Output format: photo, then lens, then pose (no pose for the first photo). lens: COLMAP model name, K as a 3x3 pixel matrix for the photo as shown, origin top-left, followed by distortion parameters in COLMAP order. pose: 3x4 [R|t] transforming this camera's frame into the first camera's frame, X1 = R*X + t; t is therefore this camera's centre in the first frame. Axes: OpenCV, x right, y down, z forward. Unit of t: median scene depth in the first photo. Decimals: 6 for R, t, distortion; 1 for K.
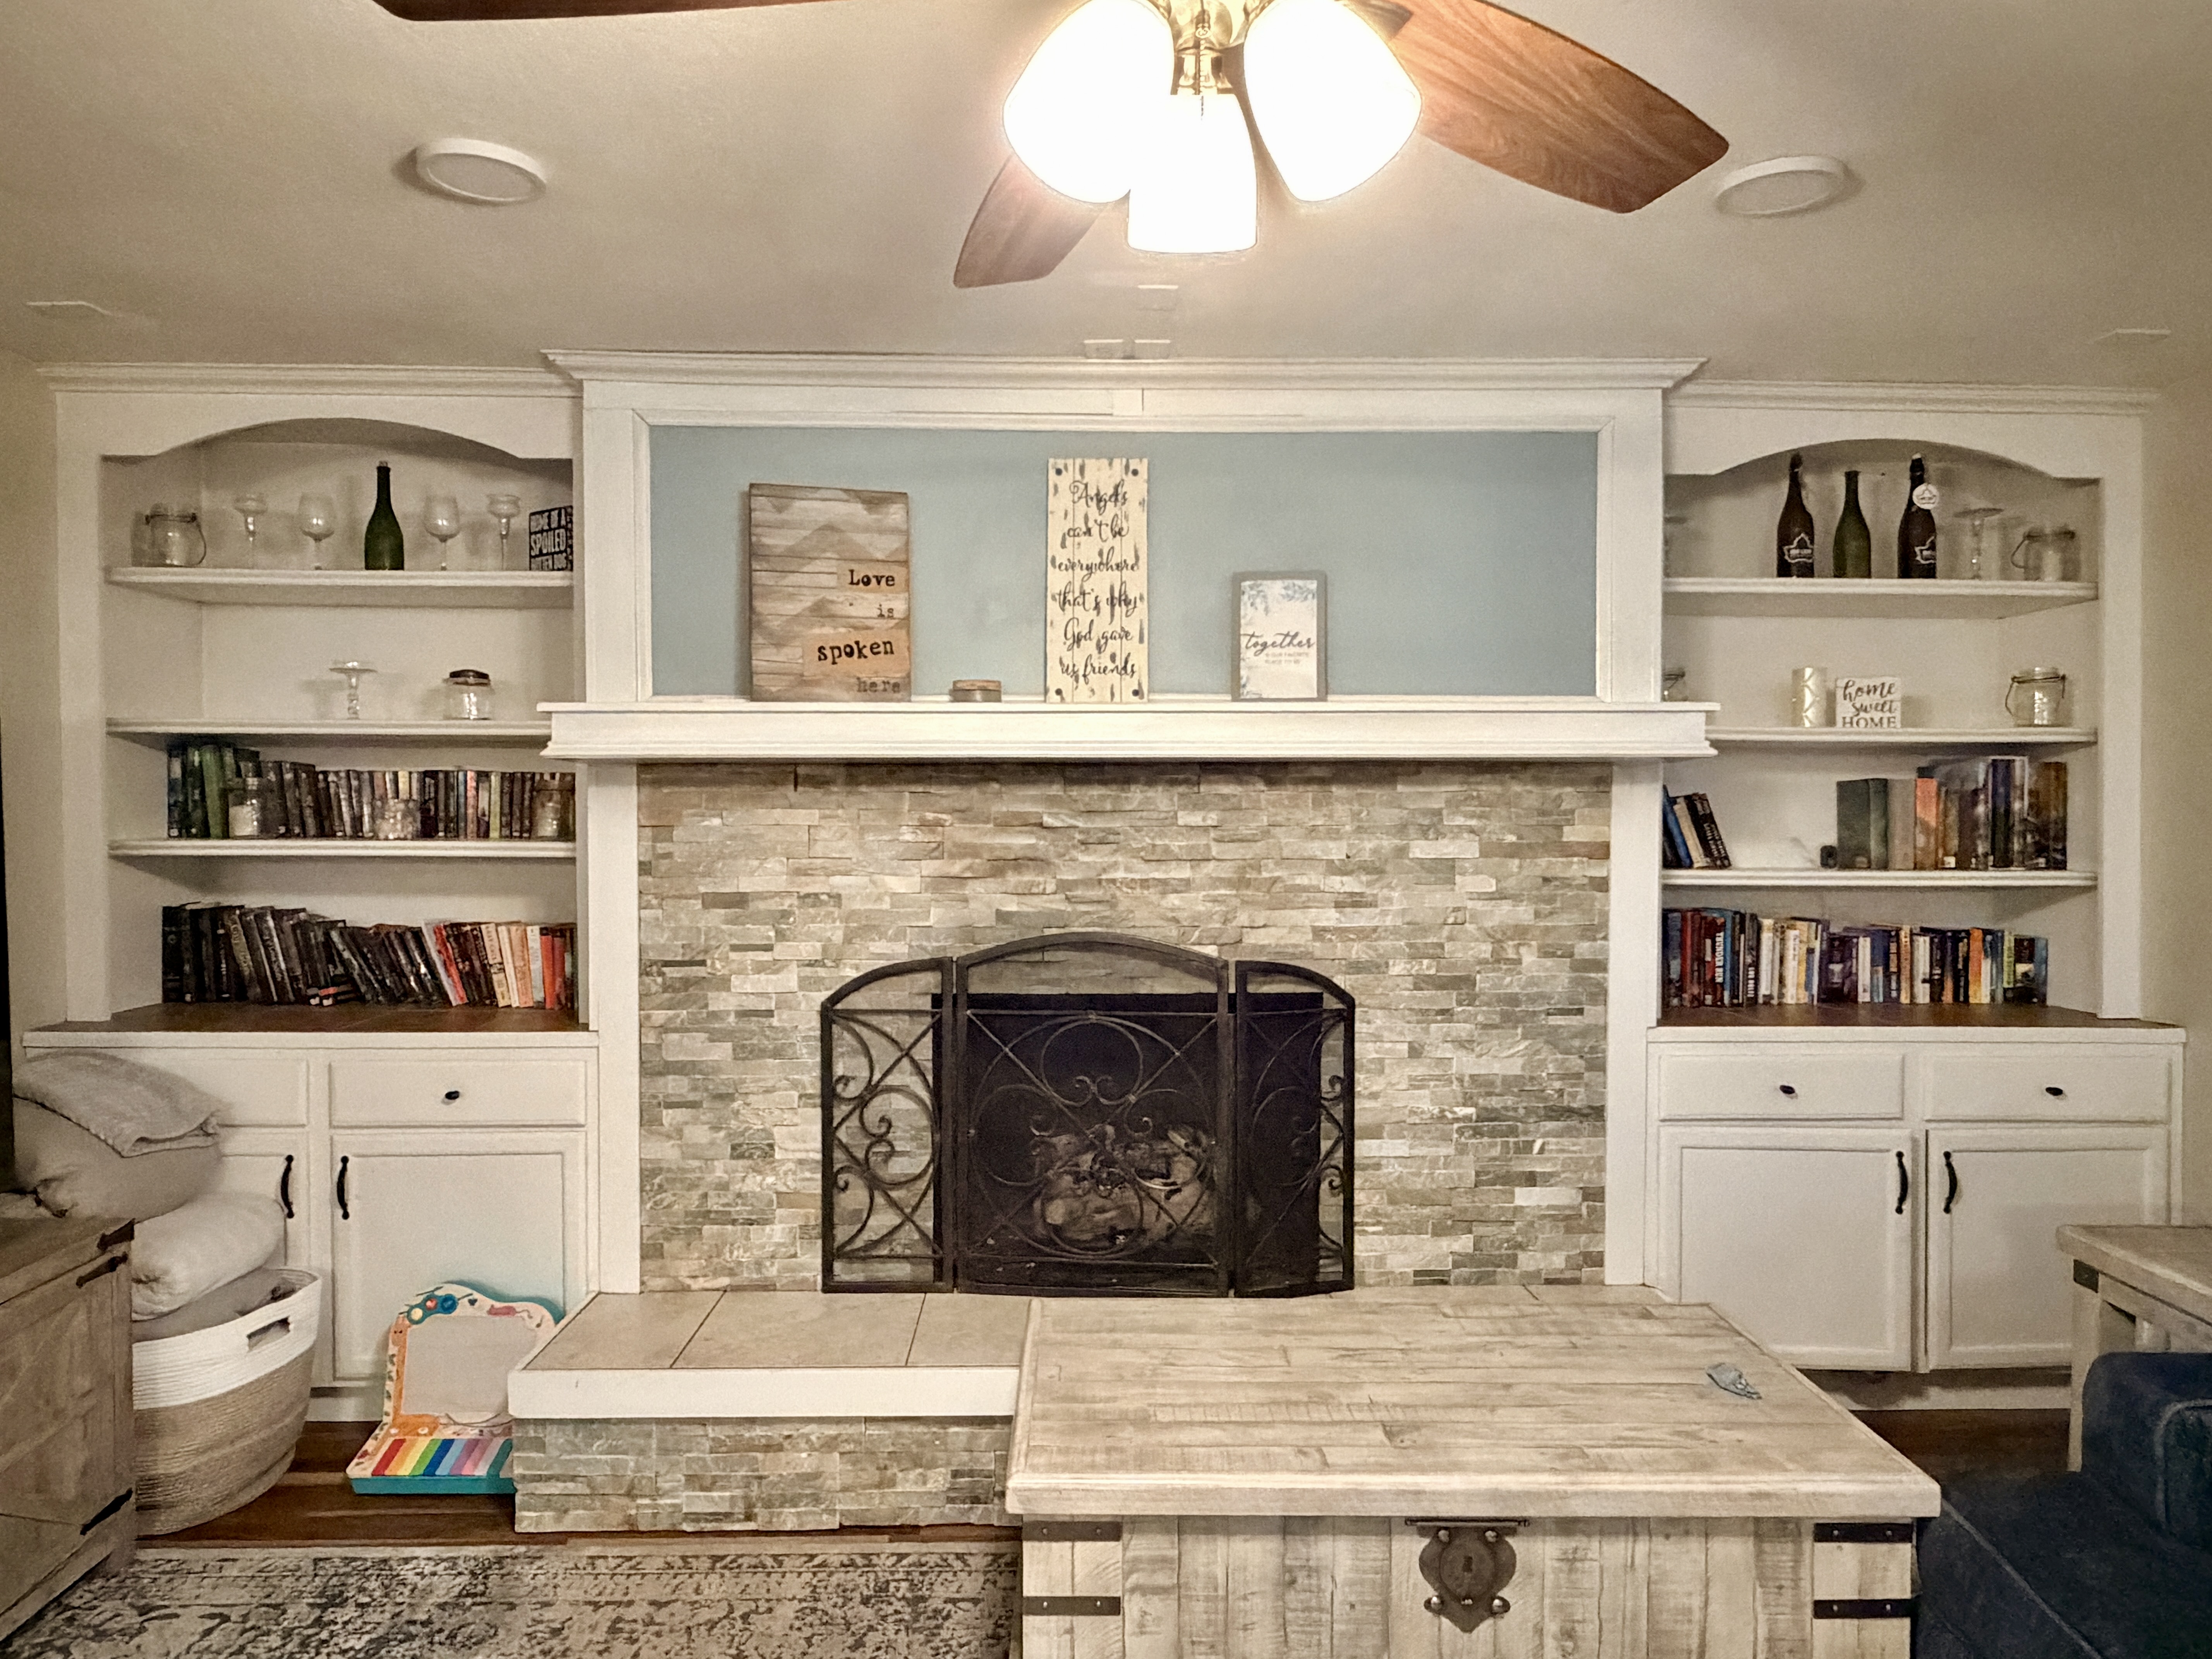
lens RADIAL K [[1377.4, 0, 1094.9], [0, 1377.4, 834.5], [0, 0, 1]] dist [0.000774, -0.001563]
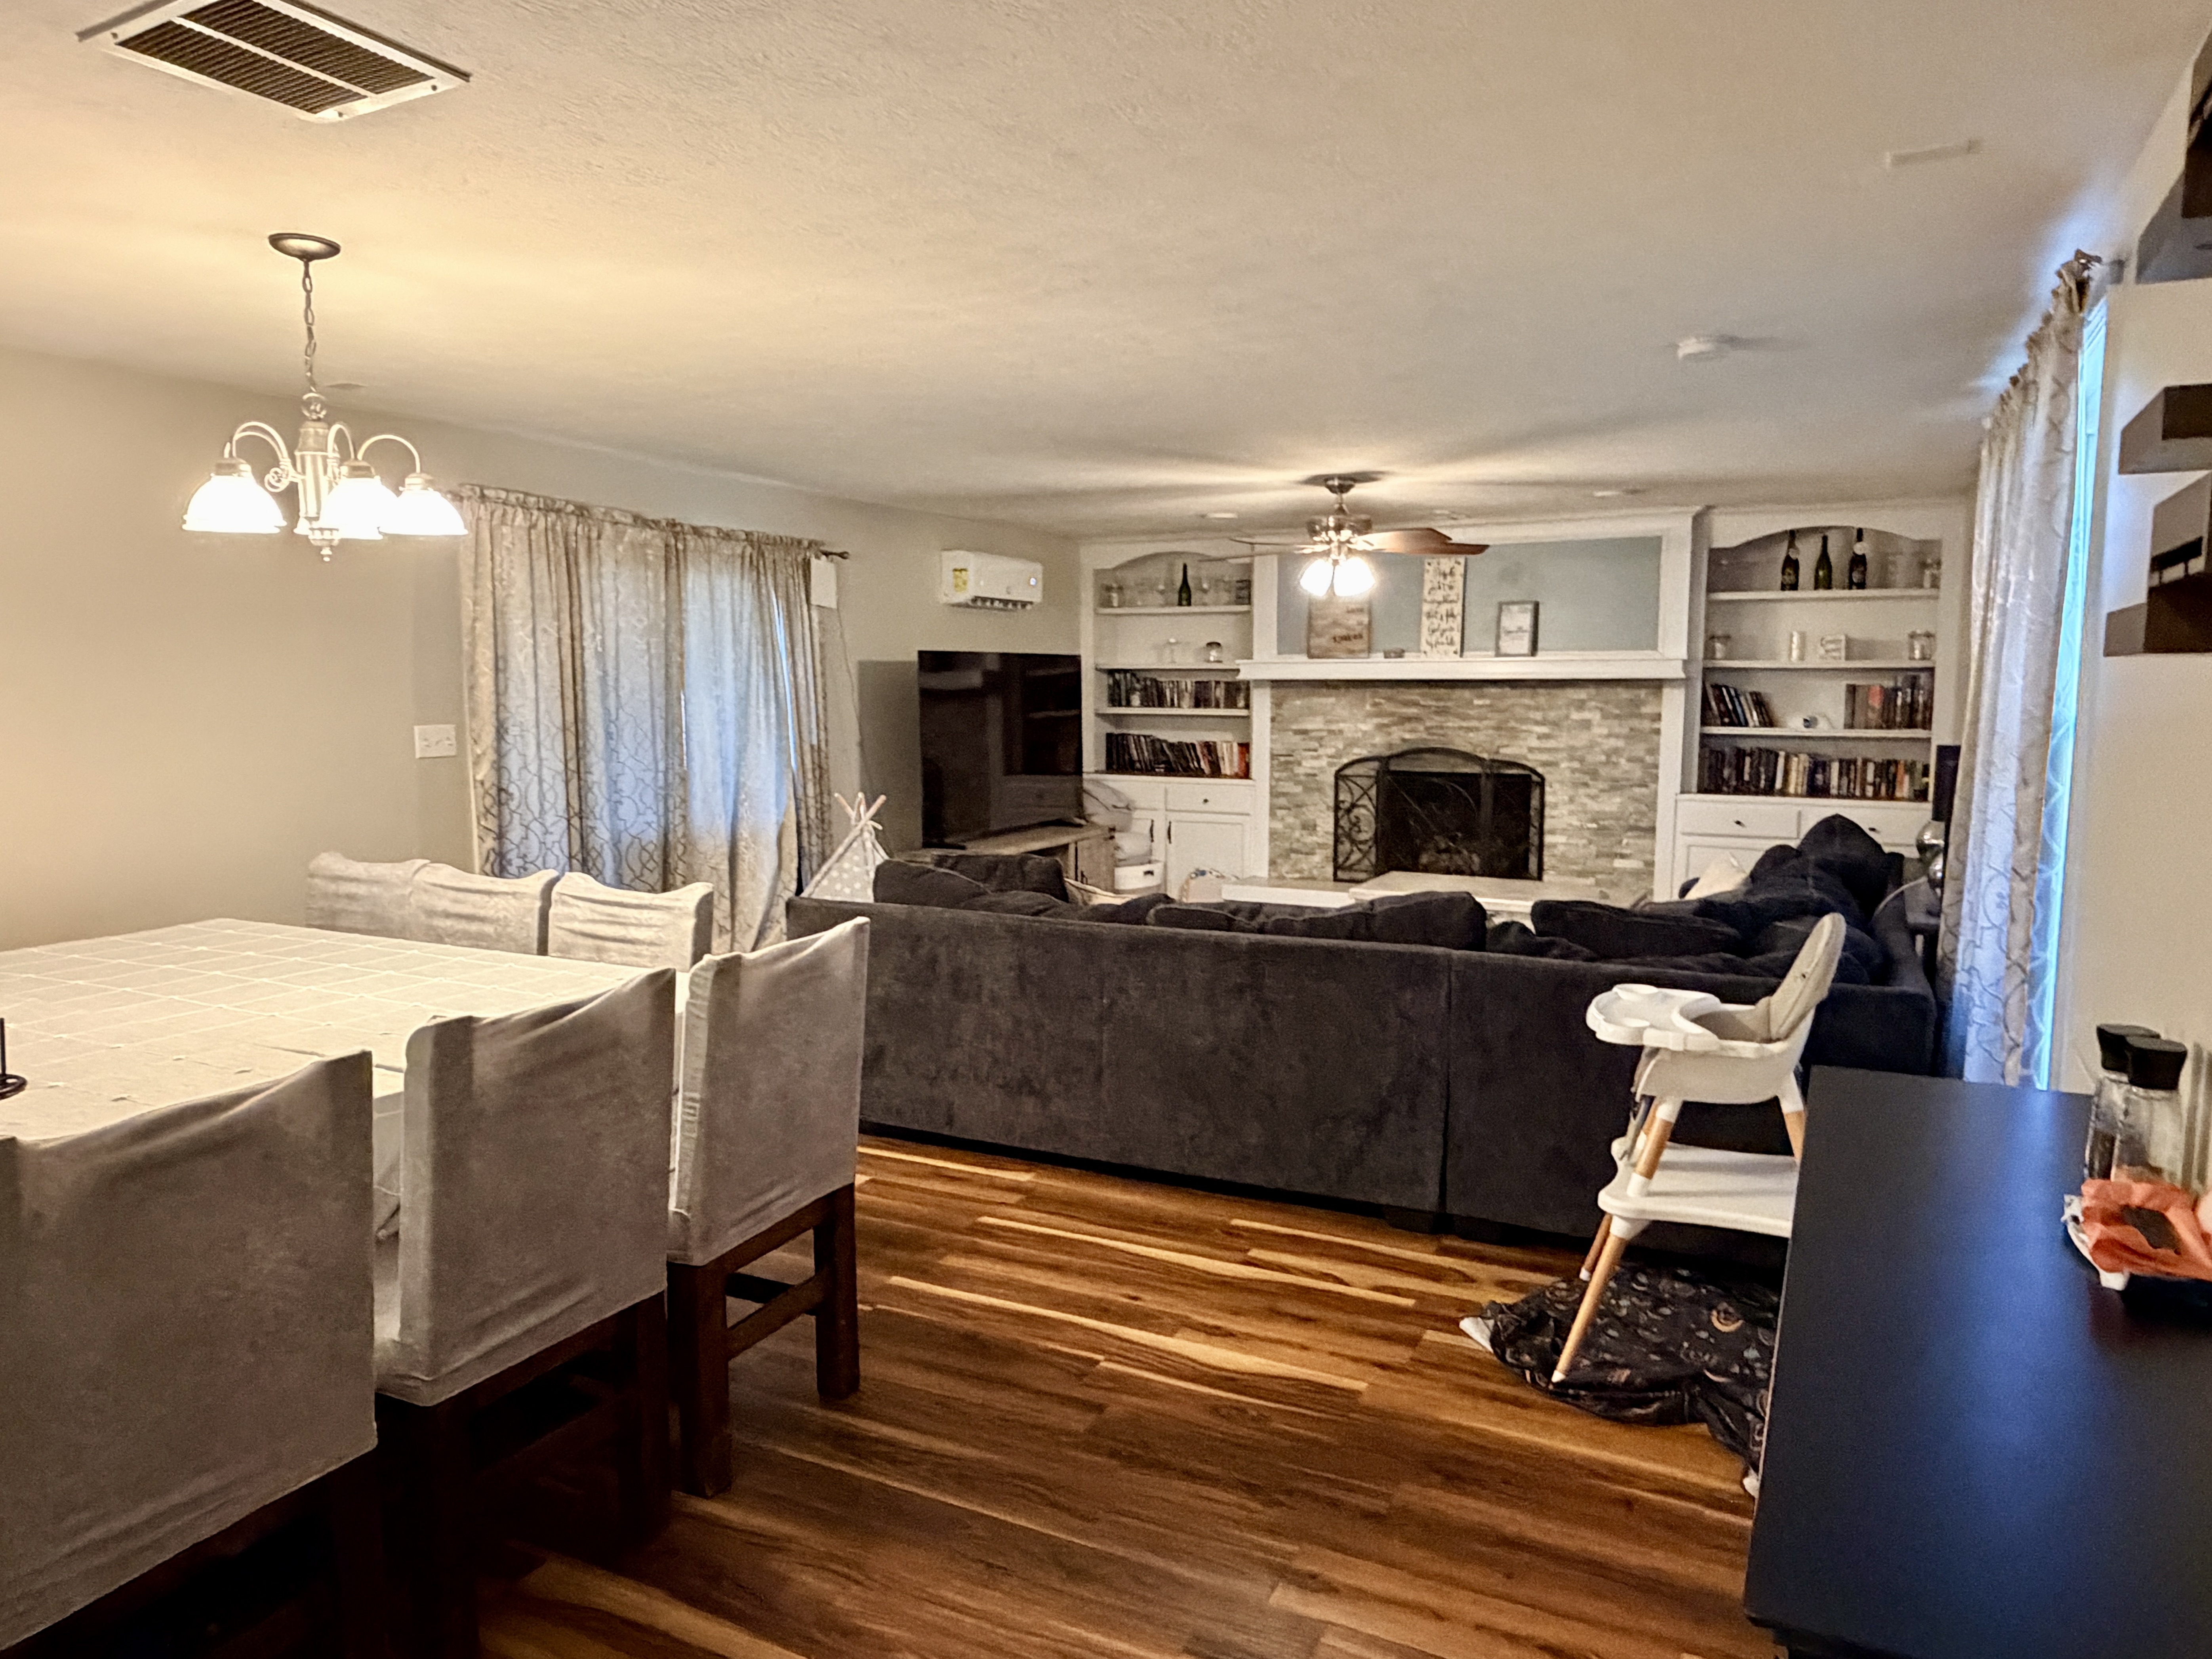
lens RADIAL K [[1459.8, 0, 1101.9], [0, 1459.8, 828.2], [0, 0, 1]] dist [-0.000939, -0.000258]
pose [[0.880601, 0.047181, -0.471504, 0.723306], [-0.010062, 0.996668, 0.080939, 0.008751], [0.473752, -0.066531, 0.878141, -1.650371]]
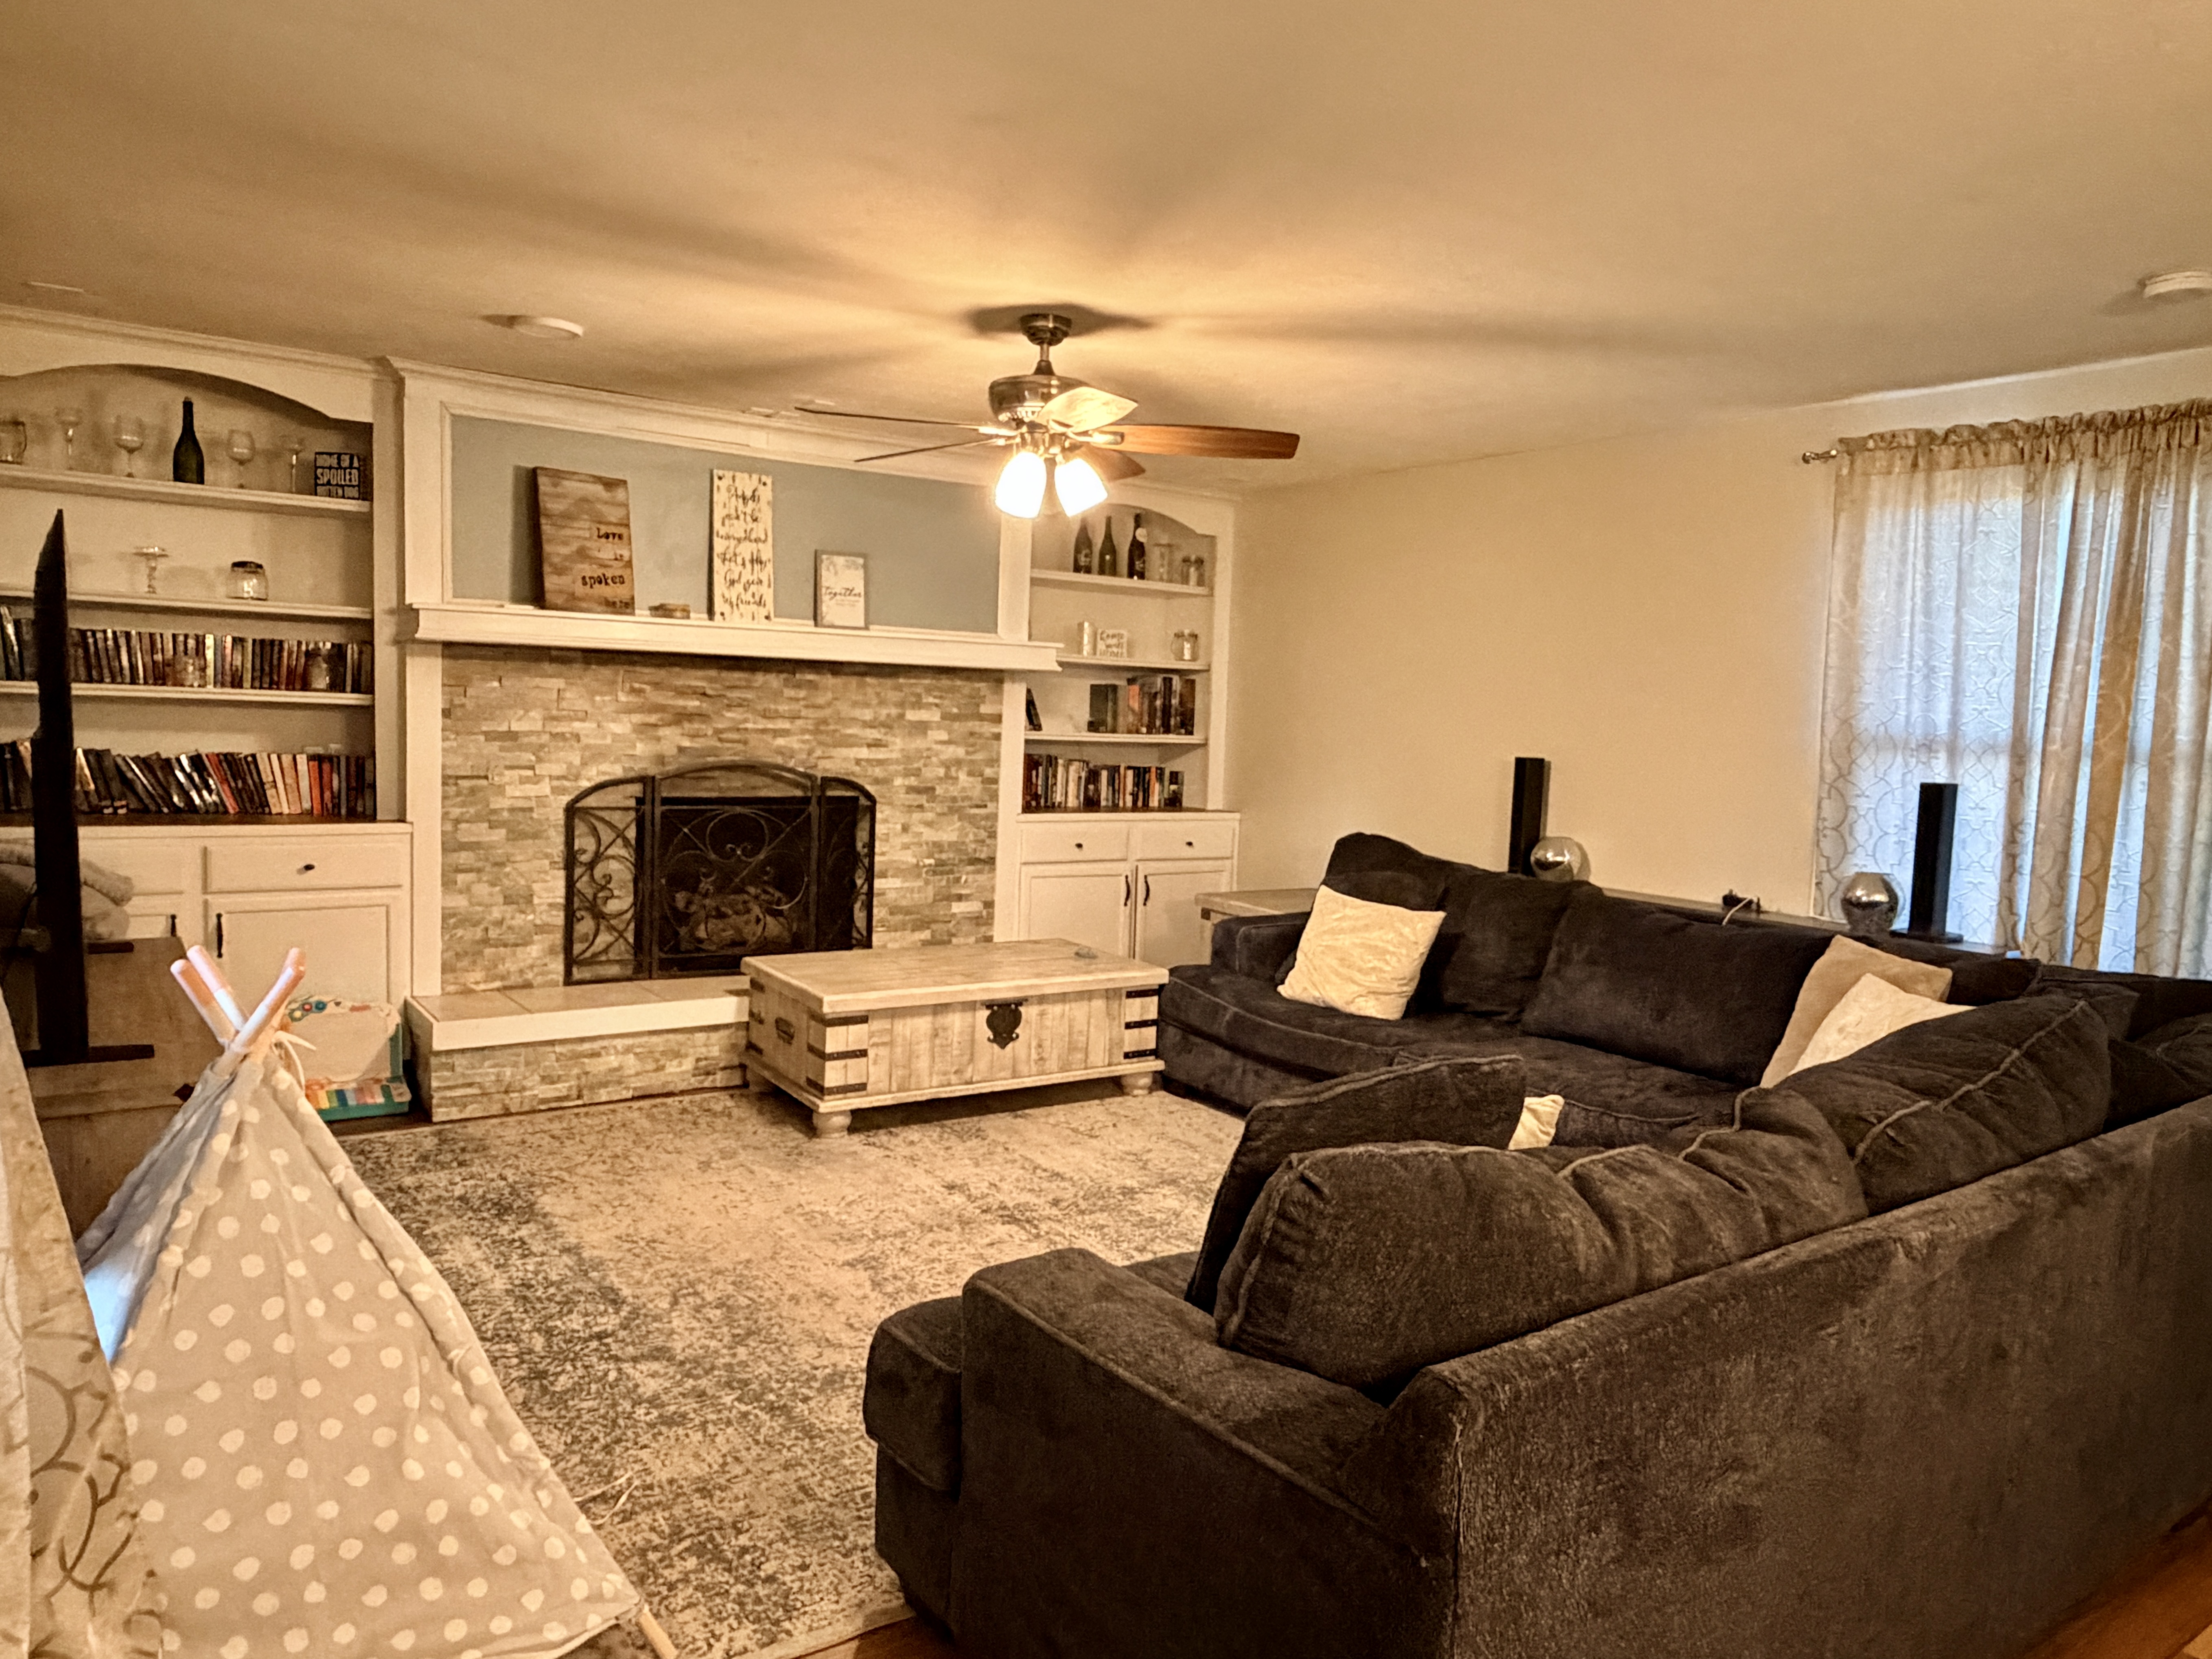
lens RADIAL K [[1459.7, 0, 1101.9], [0, 1459.7, 828.2], [0, 0, 1]] dist [-0.000939, -0.000258]
pose [[0.828698, -0.015963, 0.559468, -0.620314], [-0.028451, 0.997099, 0.070592, 0.016303], [-0.558972, -0.074417, 0.825840, -0.711158]]
